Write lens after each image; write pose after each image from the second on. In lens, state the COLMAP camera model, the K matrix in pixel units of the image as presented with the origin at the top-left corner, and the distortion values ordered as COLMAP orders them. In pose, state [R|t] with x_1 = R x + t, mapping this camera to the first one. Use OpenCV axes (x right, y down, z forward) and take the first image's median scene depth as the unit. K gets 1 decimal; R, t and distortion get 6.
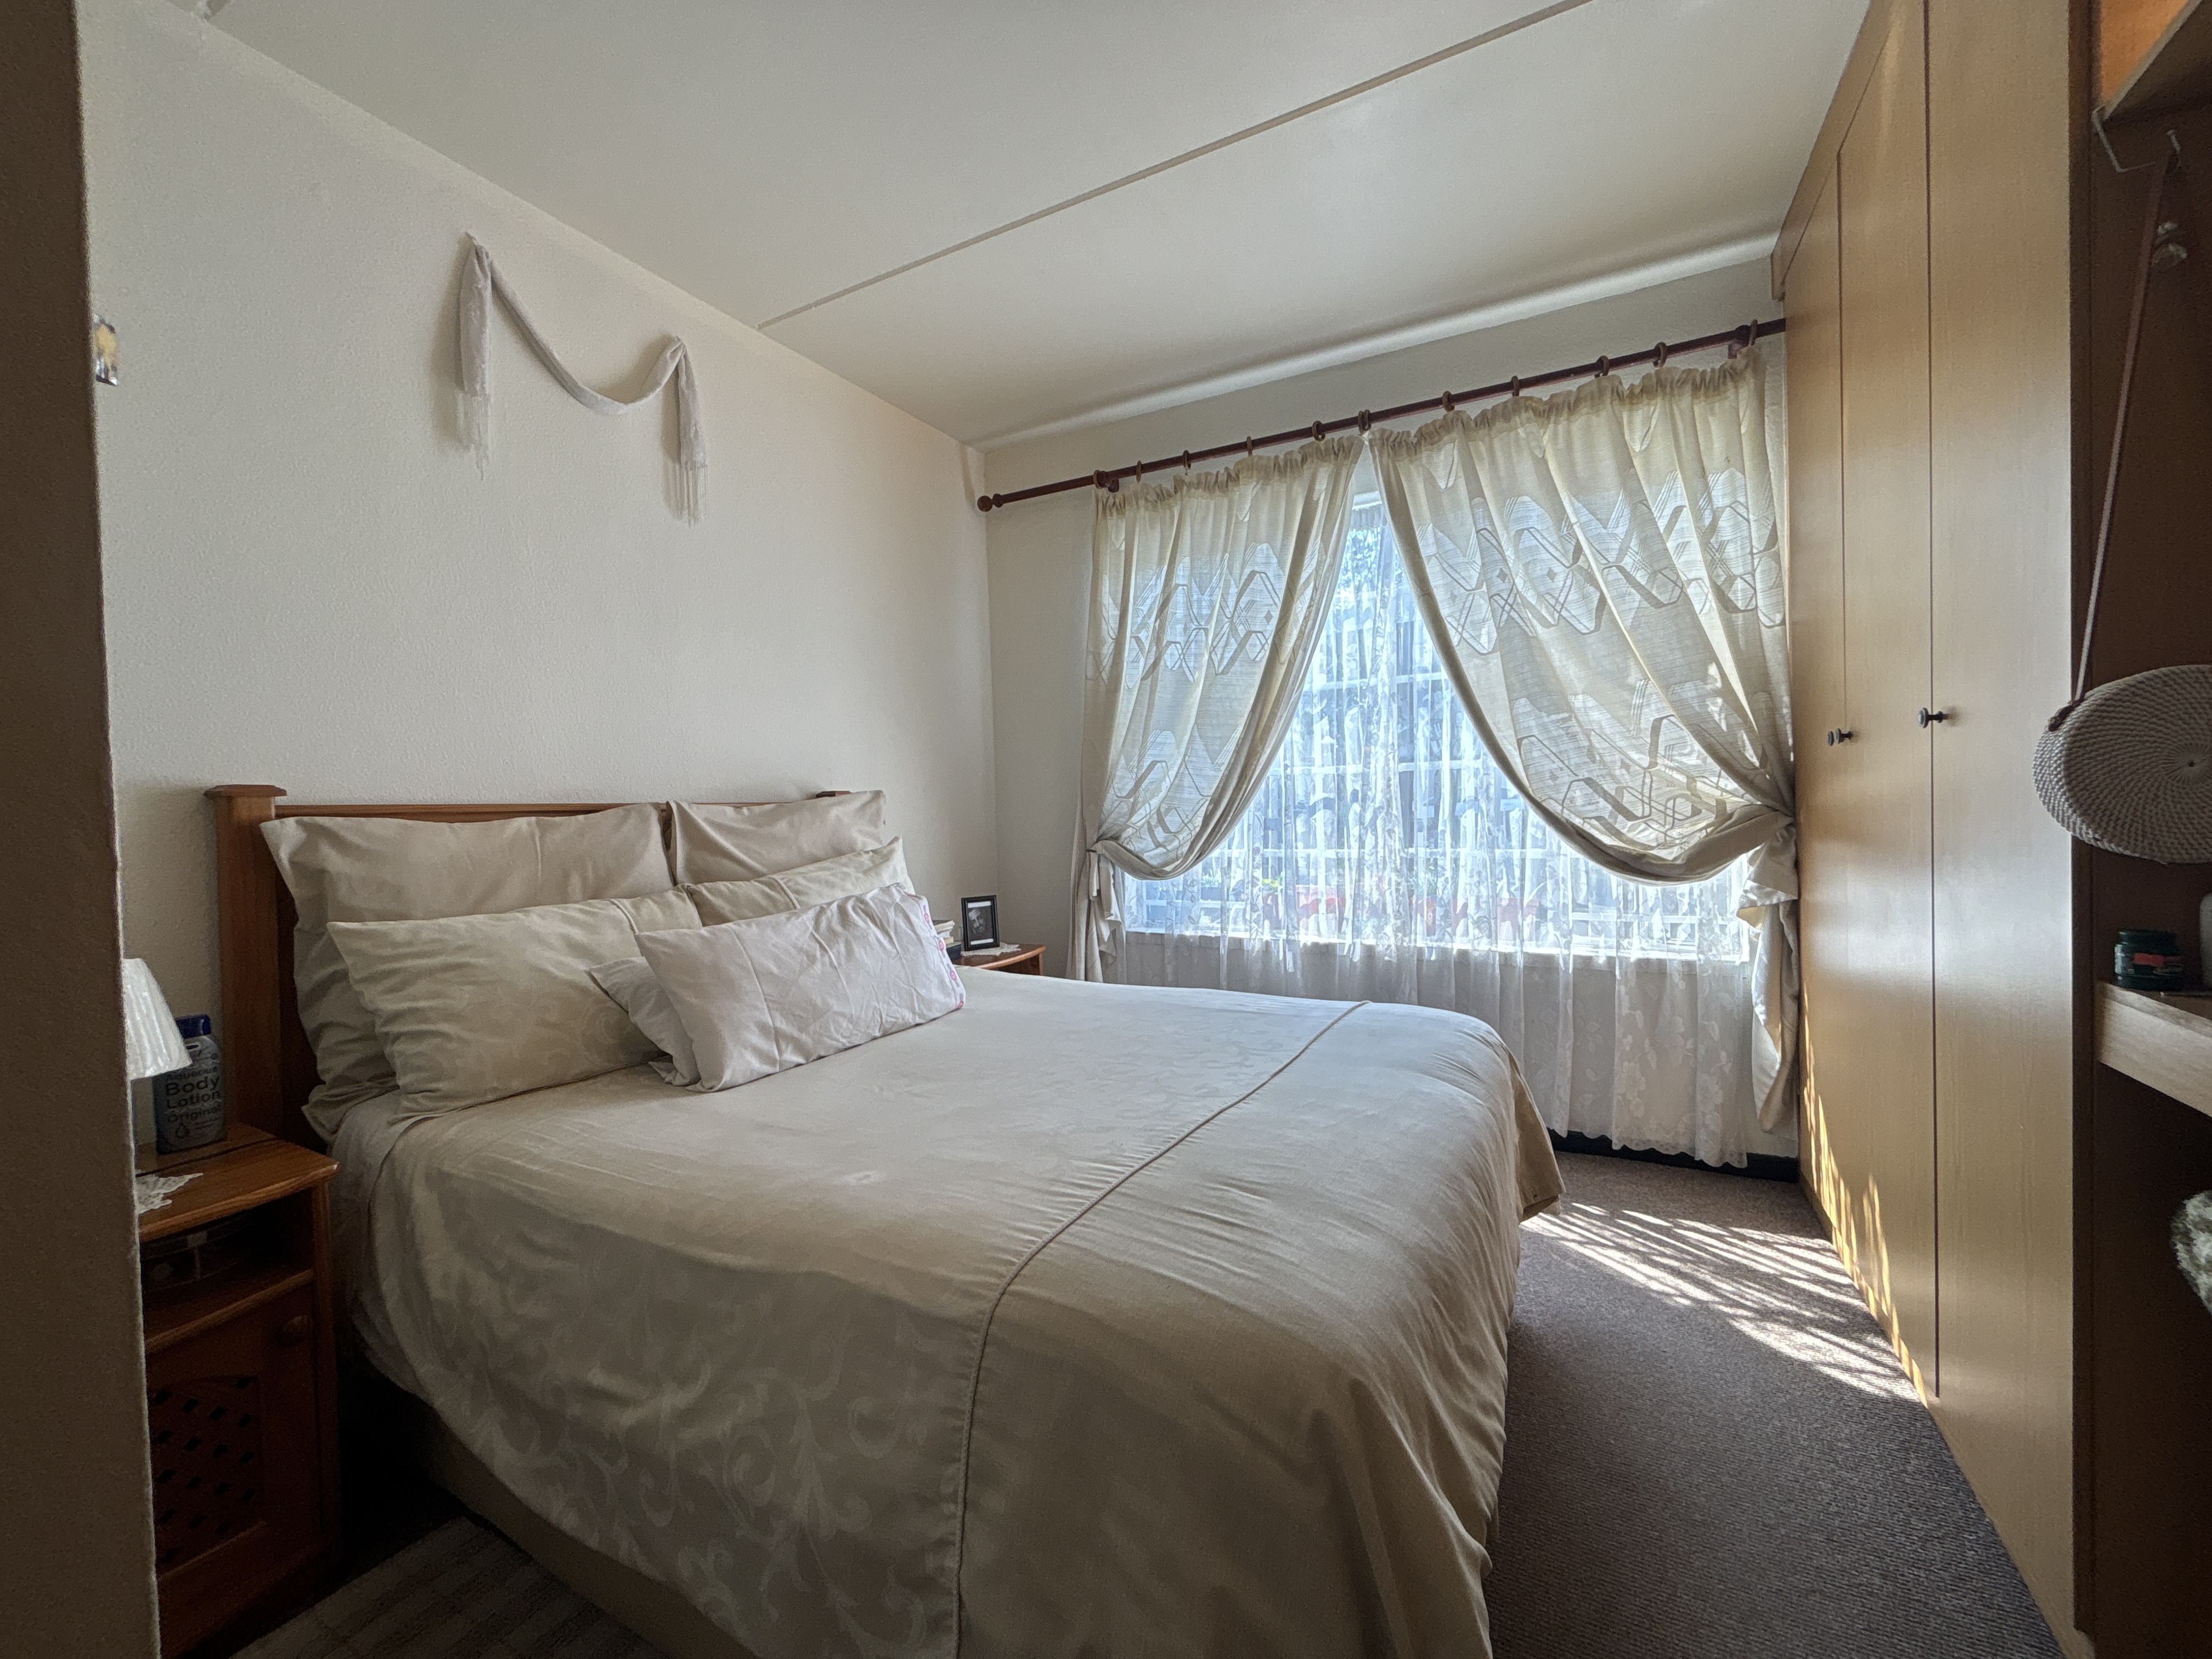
lens RADIAL K [[881.1, 0, 1107.3], [0, 881.1, 828.5], [0, 0, 1]] dist [0.000970, -0.002053]
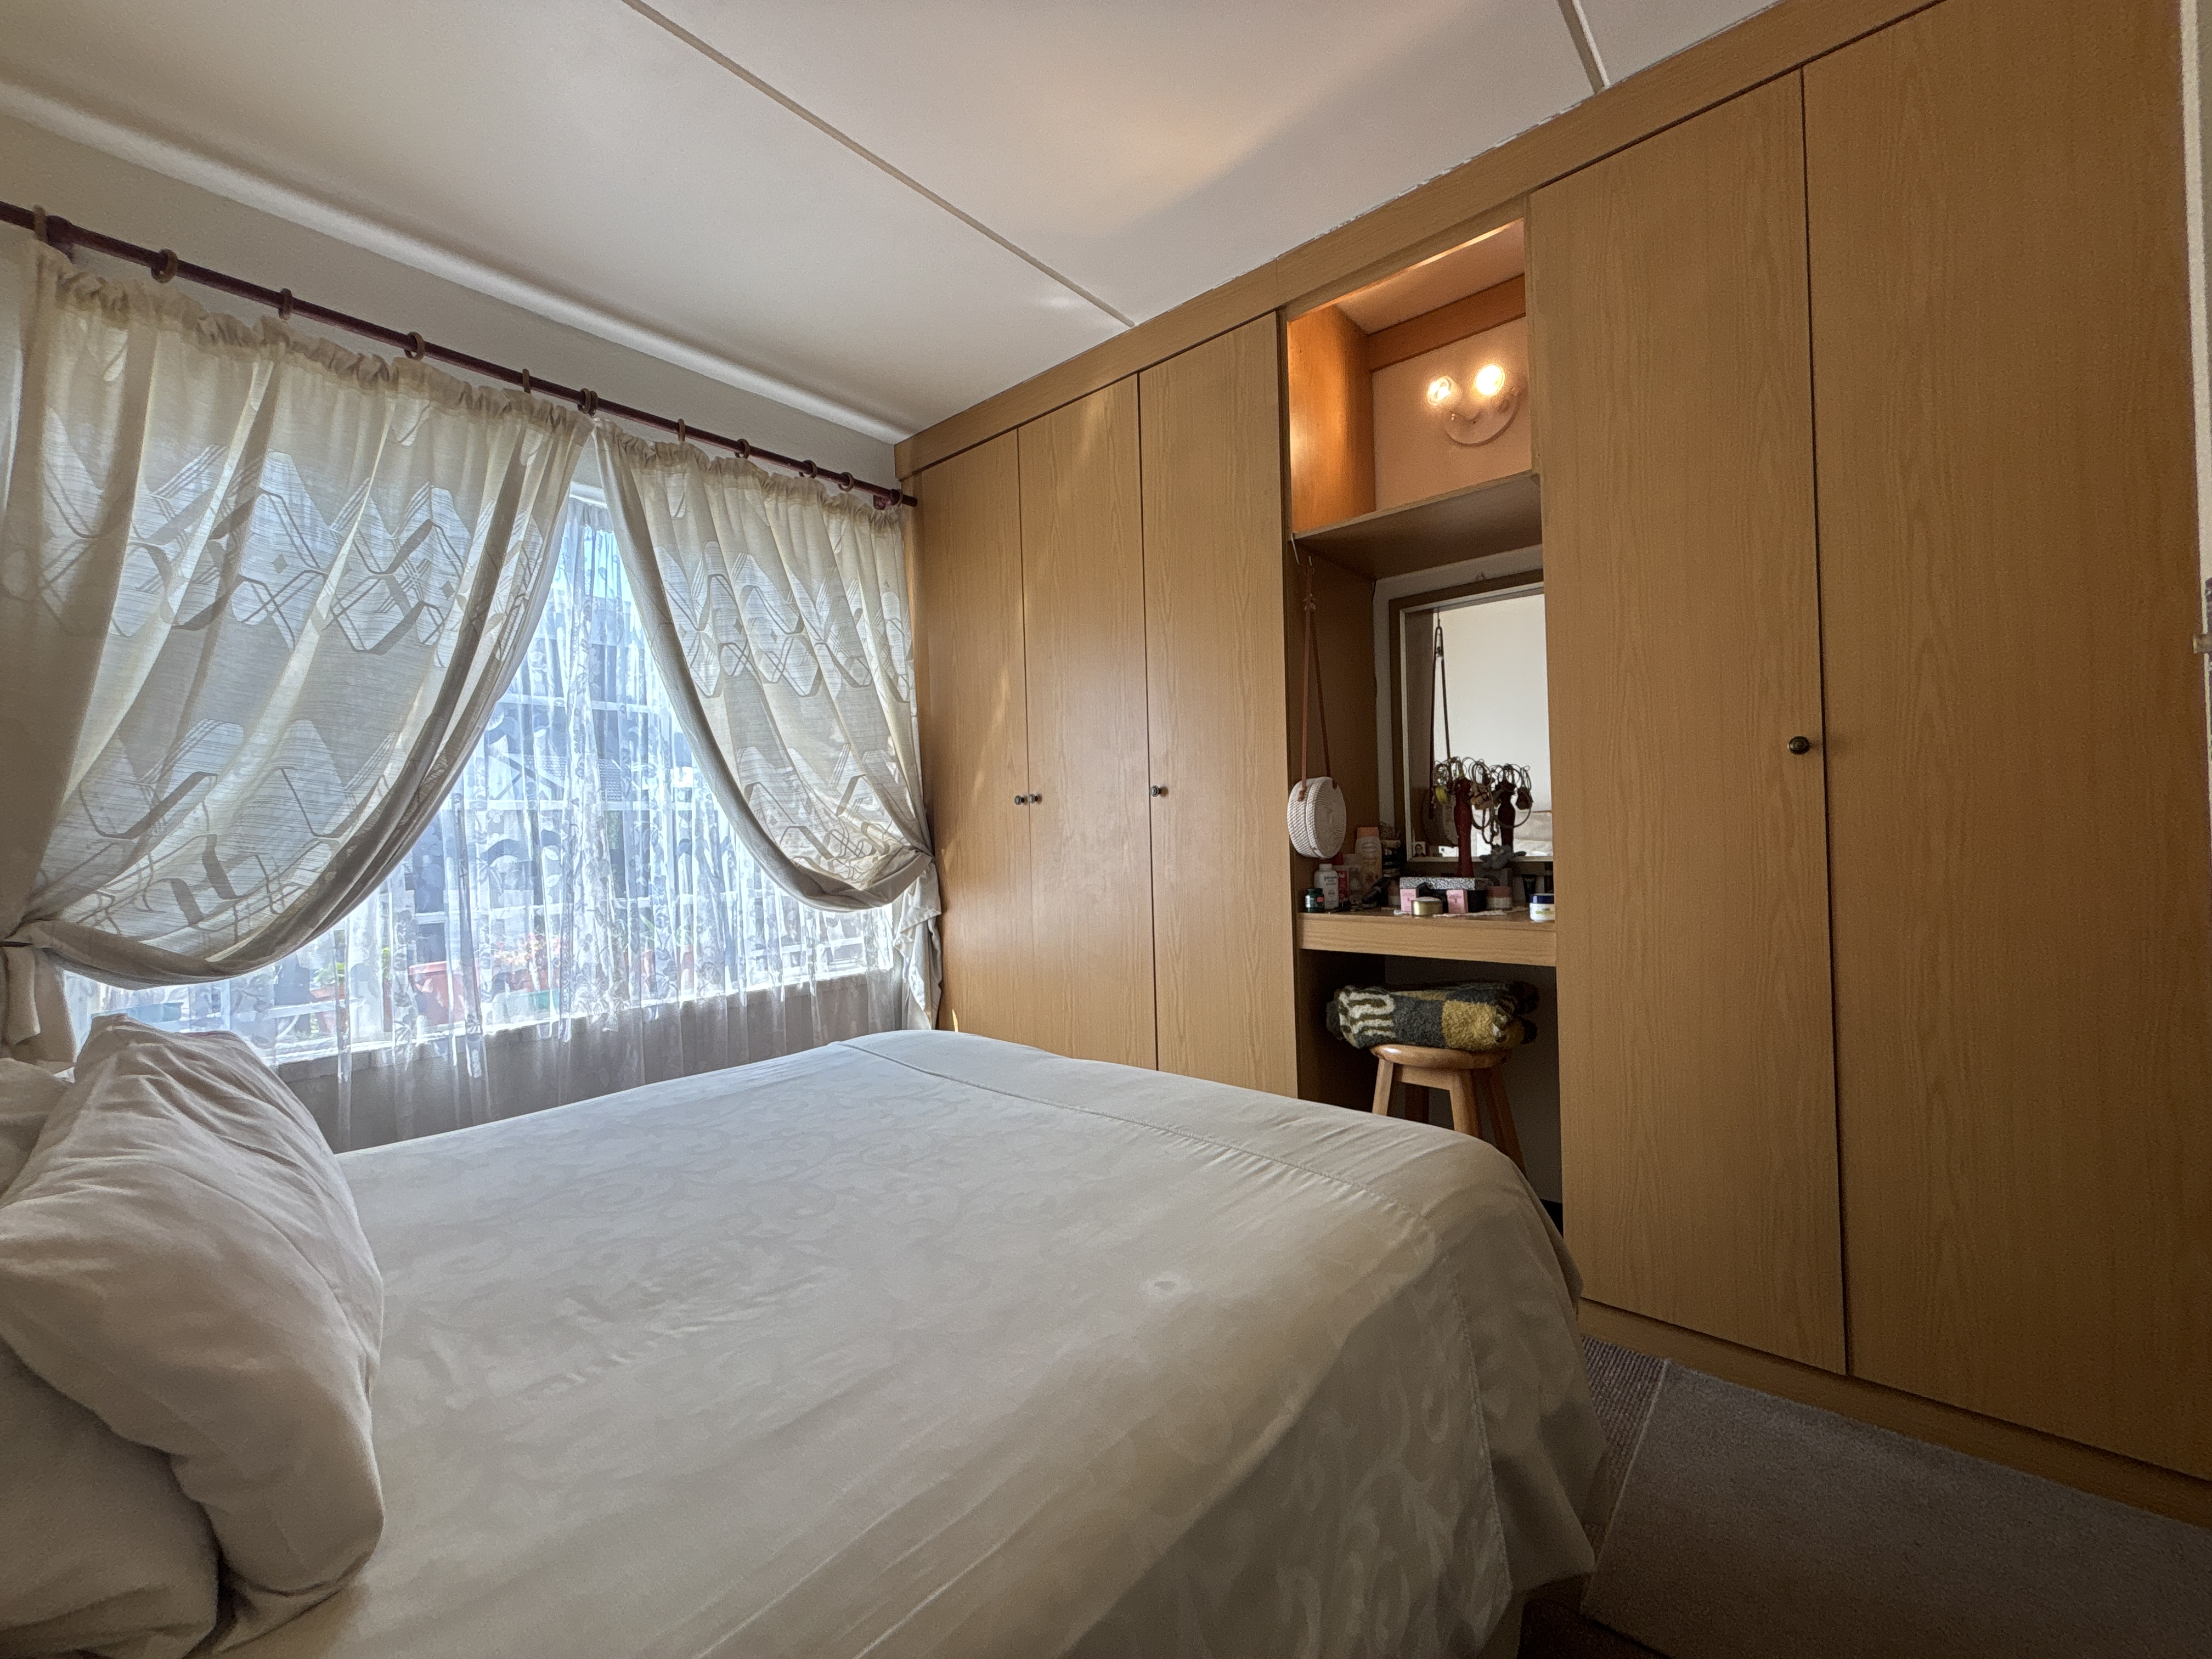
lens RADIAL K [[881.1, 0, 1108.7], [0, 881.1, 825.2], [0, 0, 1]] dist [0.000970, -0.002053]
pose [[0.231720, 0.030309, 0.972310, -0.416426], [0.043810, 0.998175, -0.041556, 0.007867], [-0.971796, 0.052226, 0.229969, 0.334794]]
